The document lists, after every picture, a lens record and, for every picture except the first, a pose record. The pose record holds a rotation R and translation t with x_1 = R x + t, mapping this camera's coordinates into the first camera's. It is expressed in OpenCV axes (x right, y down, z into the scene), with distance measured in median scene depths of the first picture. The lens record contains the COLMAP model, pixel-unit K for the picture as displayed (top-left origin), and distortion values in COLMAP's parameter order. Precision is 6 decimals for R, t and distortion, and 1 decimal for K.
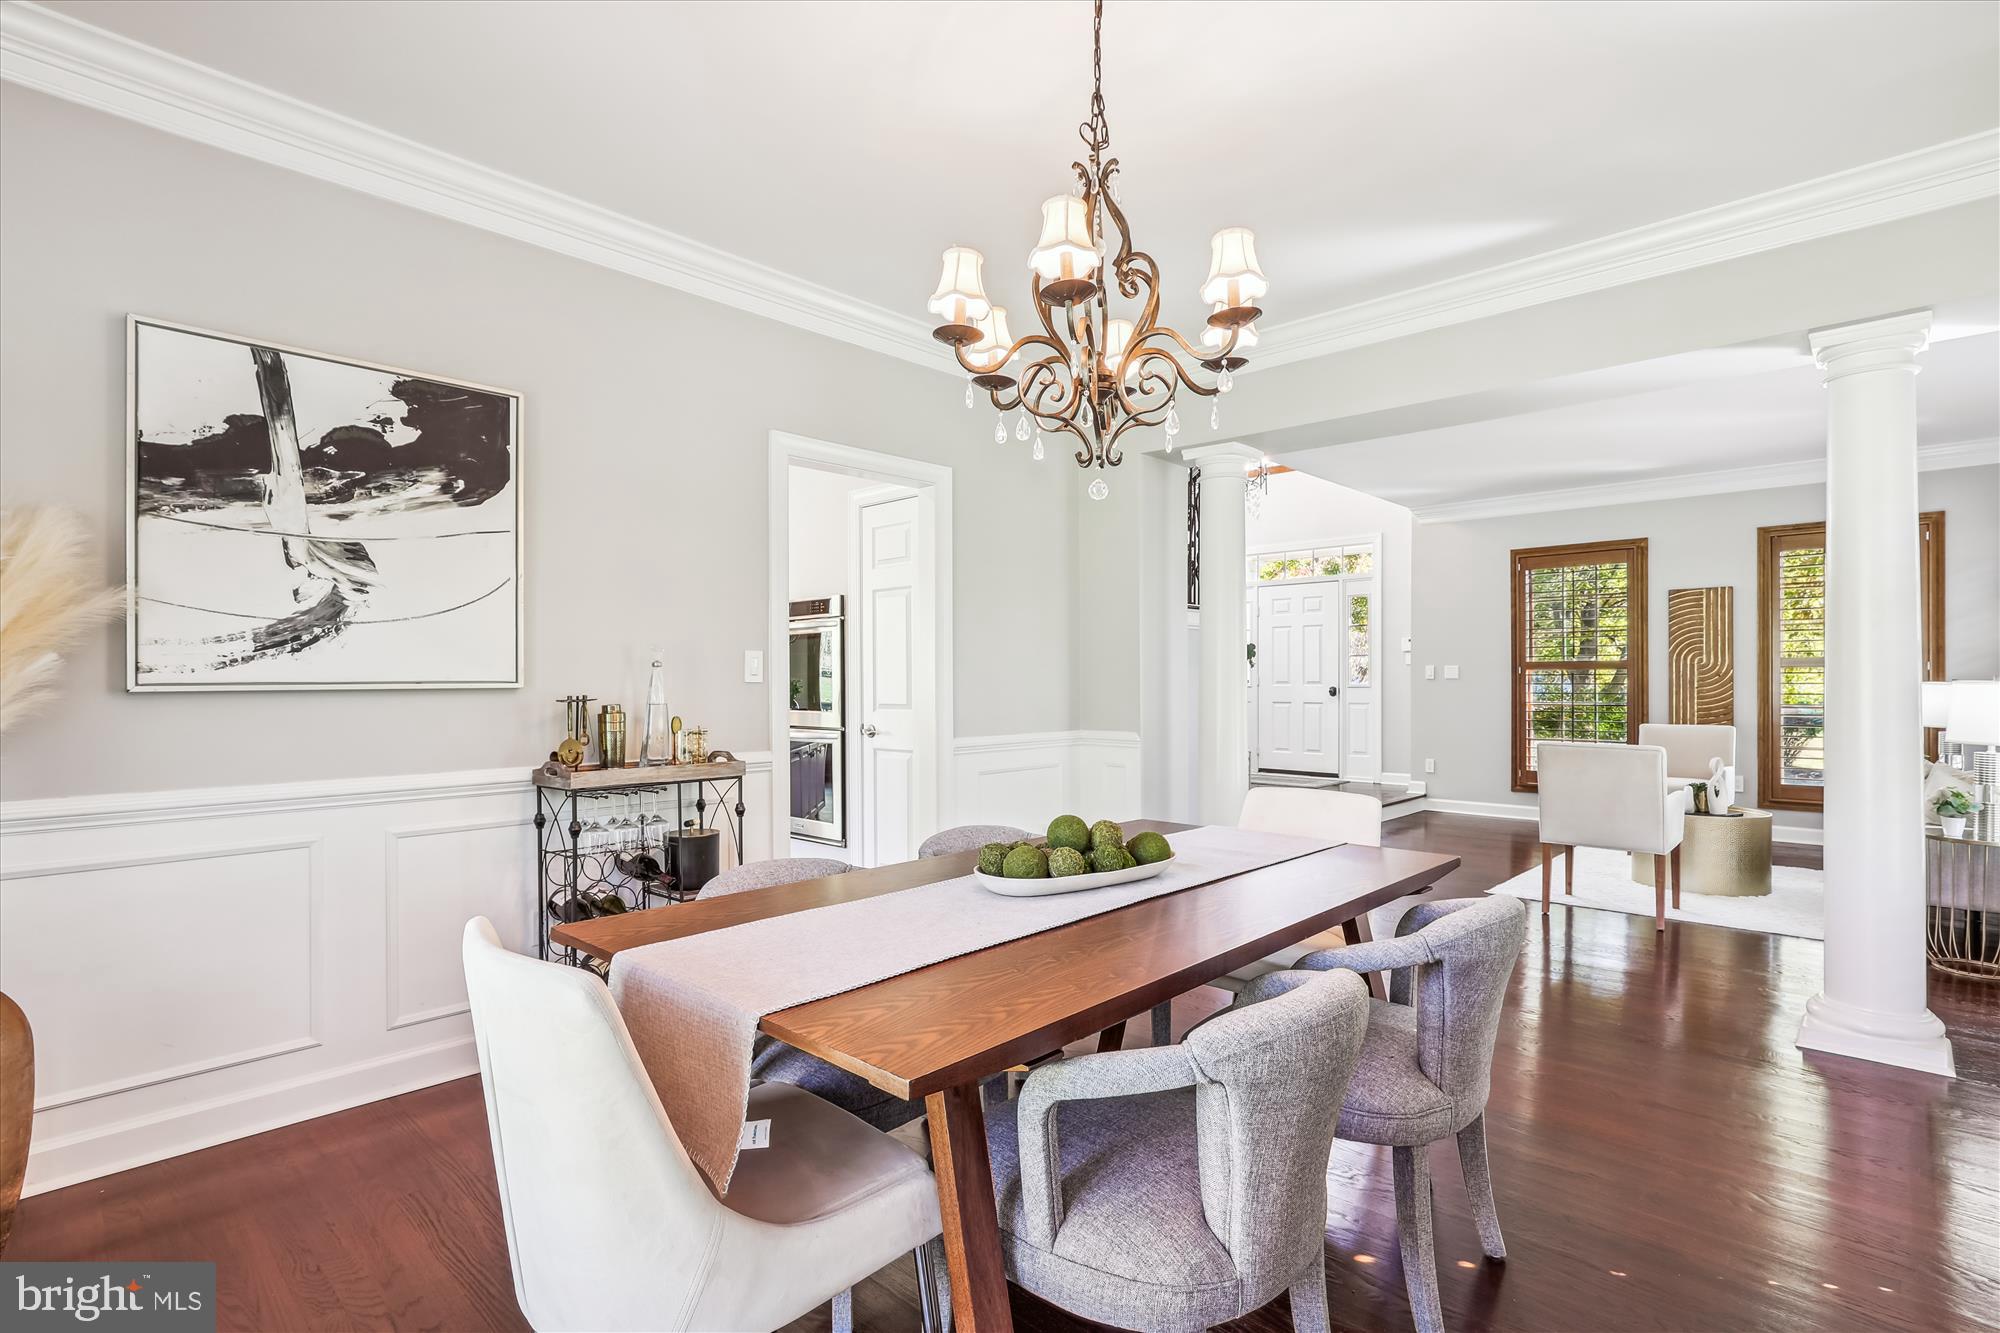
lens RADIAL K [[970.9, 0, 999.8], [0, 970.9, 666.6], [0, 0, 1]] dist [0.002675, 0.001598]
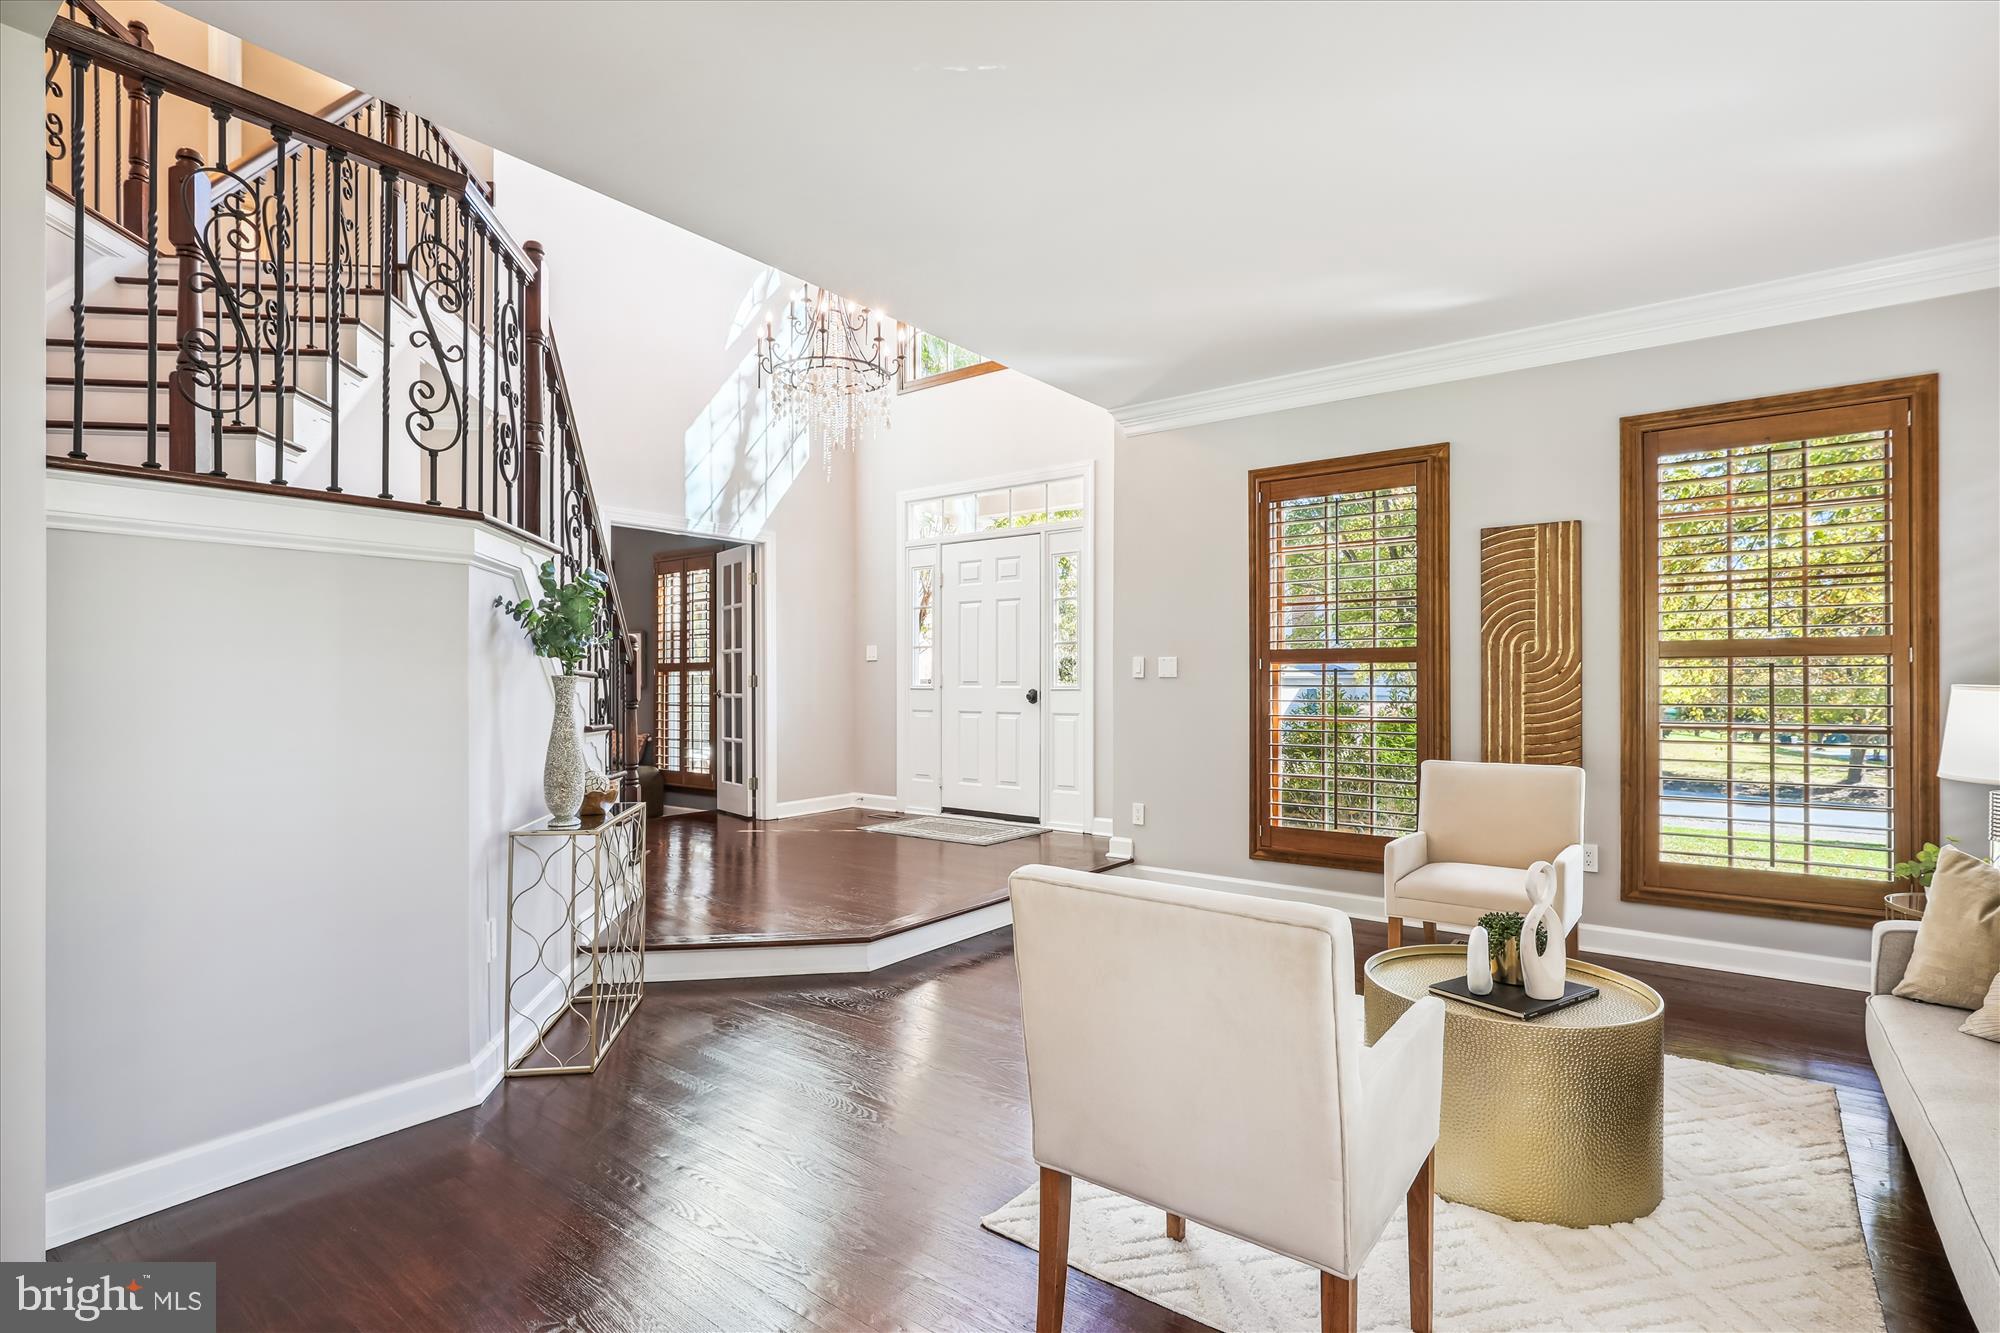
lens RADIAL K [[960.5, 0, 997.8], [0, 960.5, 656.9], [0, 0, 1]] dist [0.001379, 0.000277]
pose [[0.995692, 0.002138, 0.092702, 0.343165], [-0.001415, 0.999968, -0.007860, 0.004917], [-0.092716, 0.007695, 0.995663, 0.448028]]
